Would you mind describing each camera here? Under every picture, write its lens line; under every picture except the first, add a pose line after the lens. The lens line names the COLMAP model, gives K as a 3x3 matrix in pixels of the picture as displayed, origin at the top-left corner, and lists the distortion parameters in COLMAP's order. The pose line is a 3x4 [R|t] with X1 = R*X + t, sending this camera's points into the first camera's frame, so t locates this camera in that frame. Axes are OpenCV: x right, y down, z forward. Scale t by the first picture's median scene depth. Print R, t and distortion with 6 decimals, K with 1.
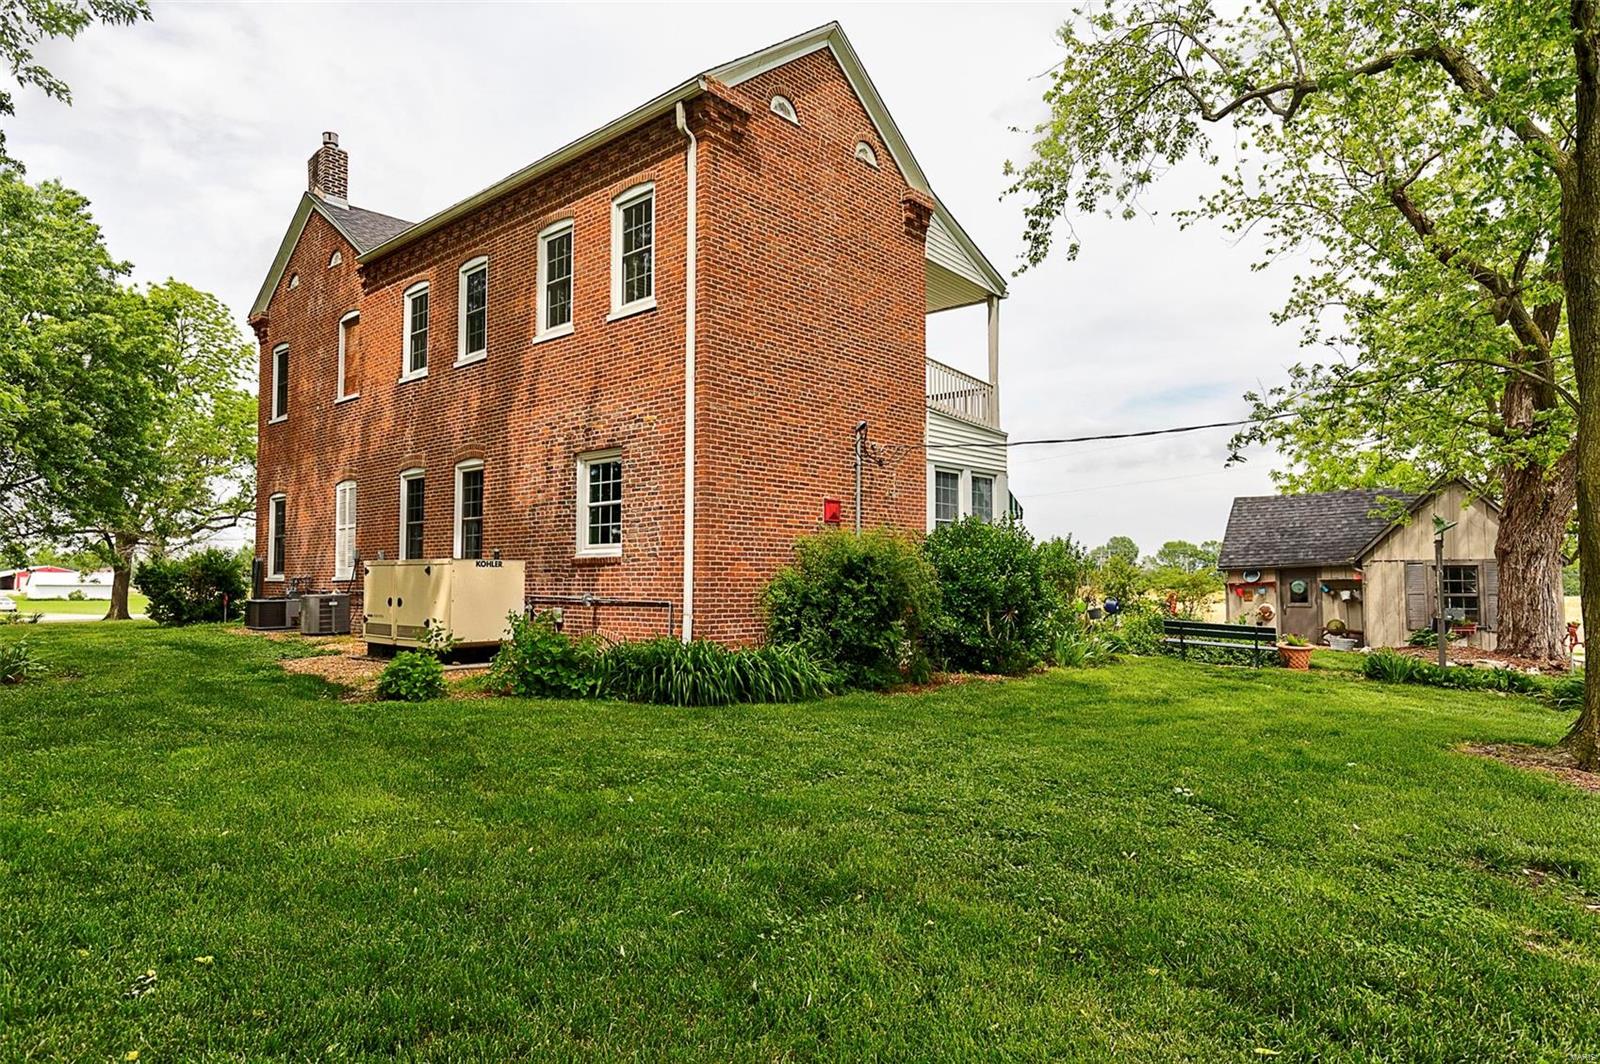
lens RADIAL K [[928.9, 0, 799.1], [0, 928.9, 542.2], [0, 0, 1]] dist [0.000740, 0.000110]
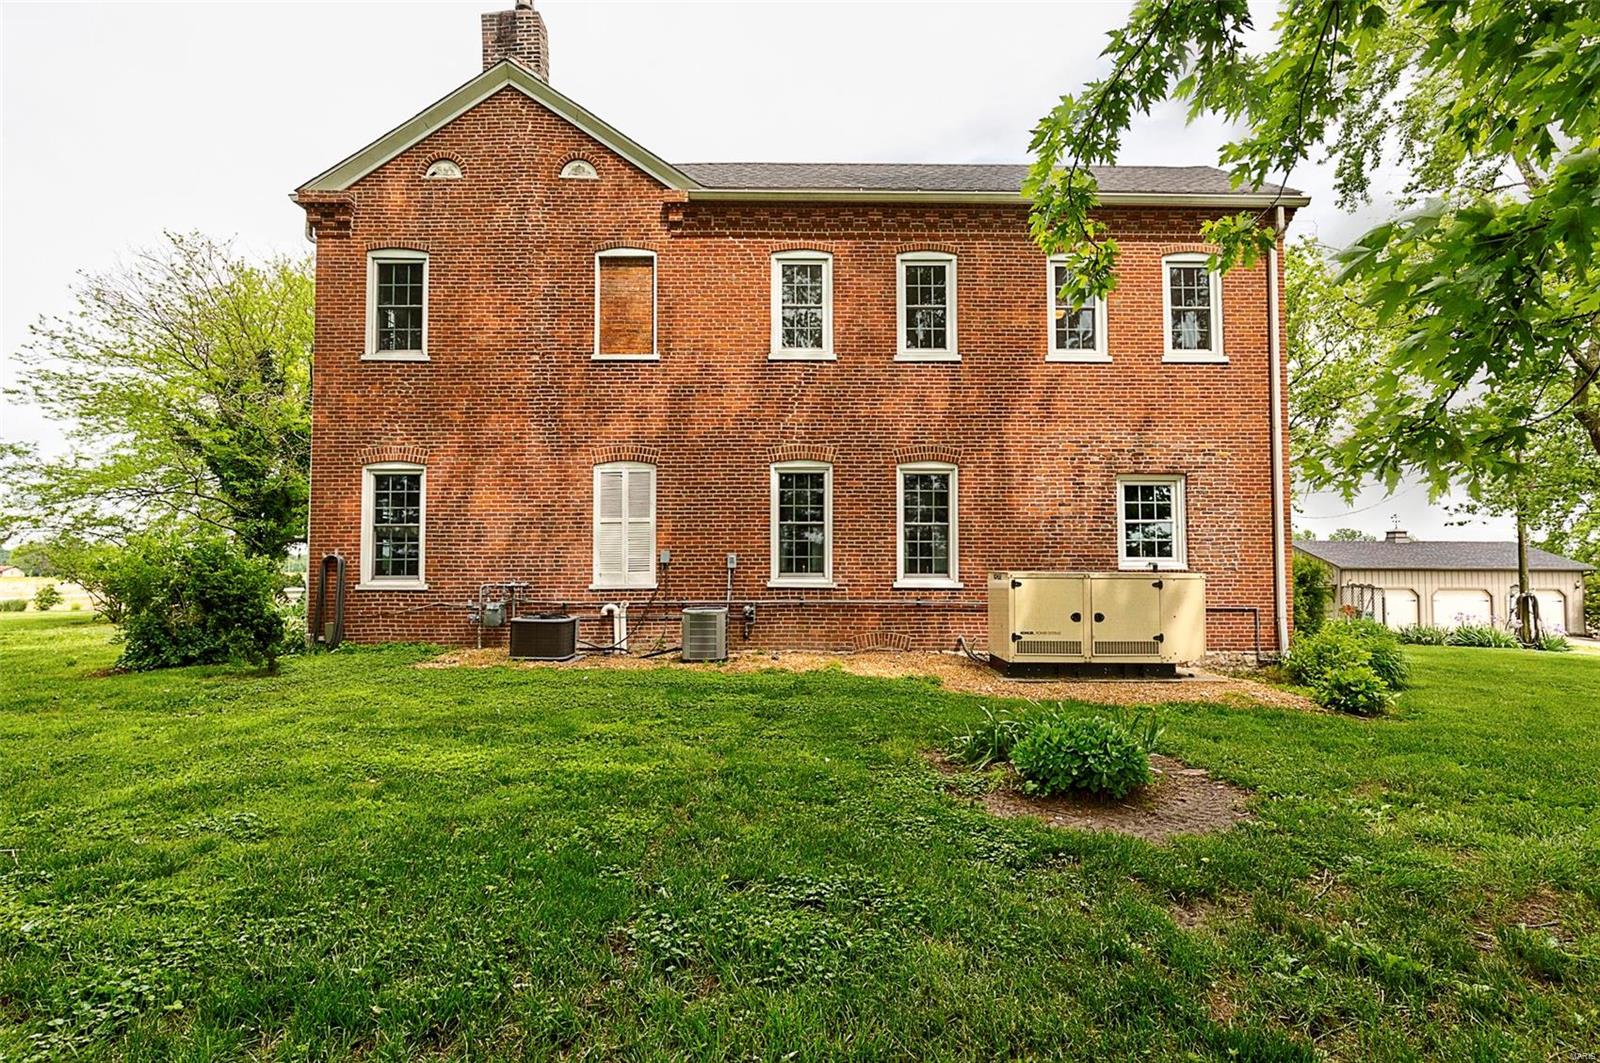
lens RADIAL K [[762.9, 0, 795.3], [0, 762.9, 531.8], [0, 0, 1]] dist [-0.003604, 0.000029]
pose [[0.743575, 0.035943, 0.667685, -1.100302], [-0.030804, 0.999335, -0.019491, 0.001570], [-0.667942, -0.006074, 0.744188, 0.579594]]
